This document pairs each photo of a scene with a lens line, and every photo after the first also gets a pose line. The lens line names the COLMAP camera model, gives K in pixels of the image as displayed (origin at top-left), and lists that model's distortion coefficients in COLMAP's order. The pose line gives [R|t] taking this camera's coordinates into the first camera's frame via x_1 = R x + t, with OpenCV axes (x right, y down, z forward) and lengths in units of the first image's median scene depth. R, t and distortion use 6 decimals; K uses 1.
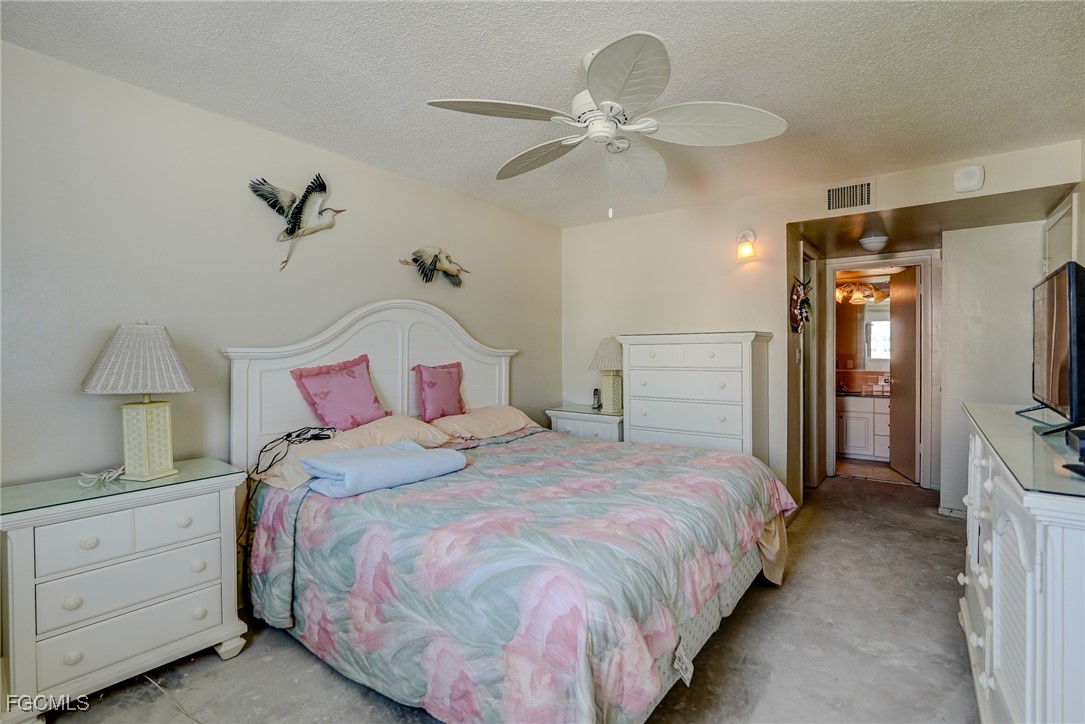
lens RADIAL K [[509.0, 0, 546.9], [0, 509.0, 359.7], [0, 0, 1]] dist [-0.016379, 0.005832]
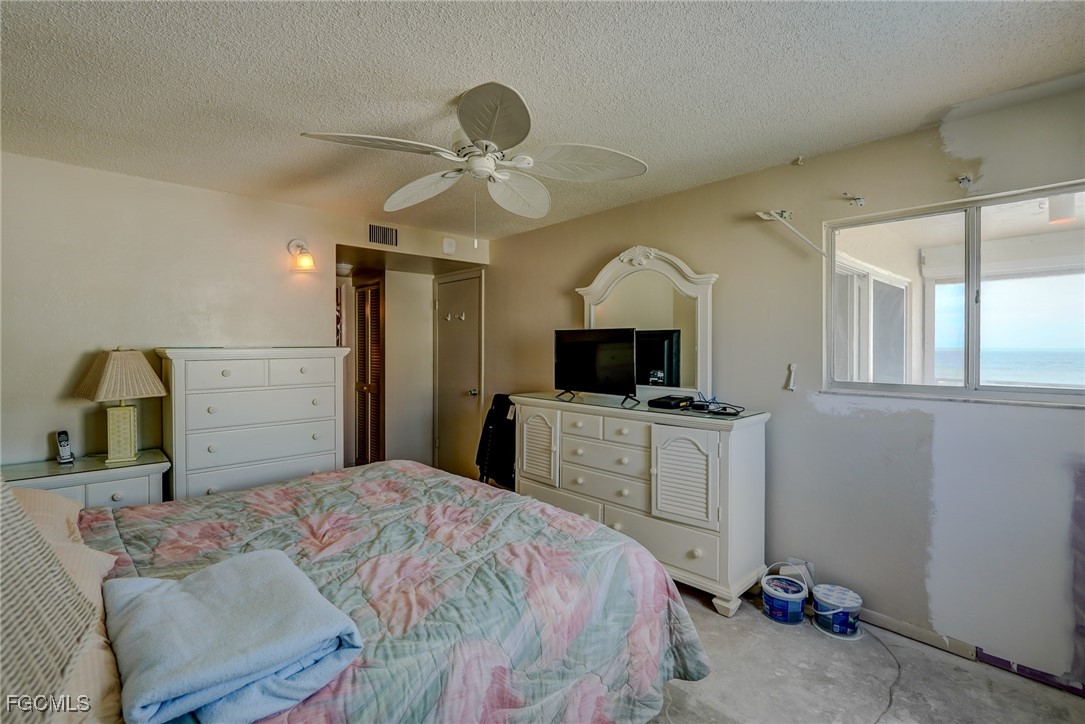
lens RADIAL K [[509.0, 0, 544.7], [0, 509.0, 352.3], [0, 0, 1]] dist [-0.016379, 0.005832]
pose [[0.154321, -0.007650, 0.987991, -0.630001], [0.017051, 0.999842, 0.005079, -0.048050], [-0.987874, 0.016063, 0.154427, 0.495793]]
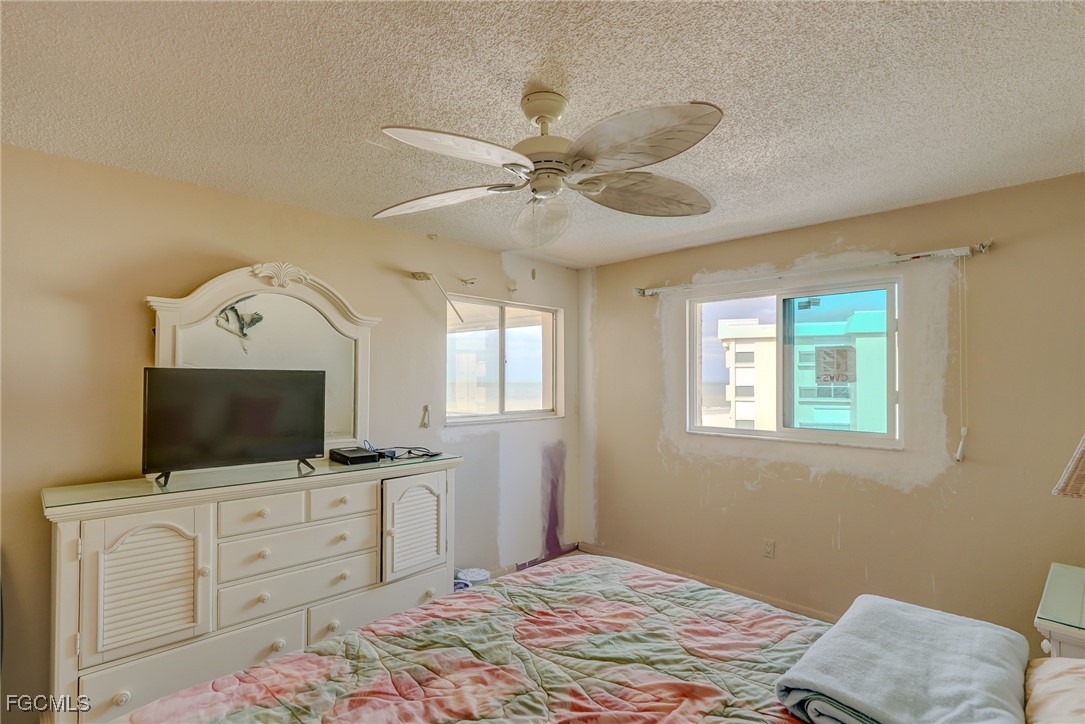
lens RADIAL K [[509.0, 0, 546.0], [0, 509.0, 372.7], [0, 0, 1]] dist [-0.016379, 0.005832]
pose [[-0.991355, 0.001783, 0.131194, -0.001180], [0.002689, 0.999974, 0.006730, -0.094053], [-0.131179, 0.007024, -0.991334, 1.303477]]
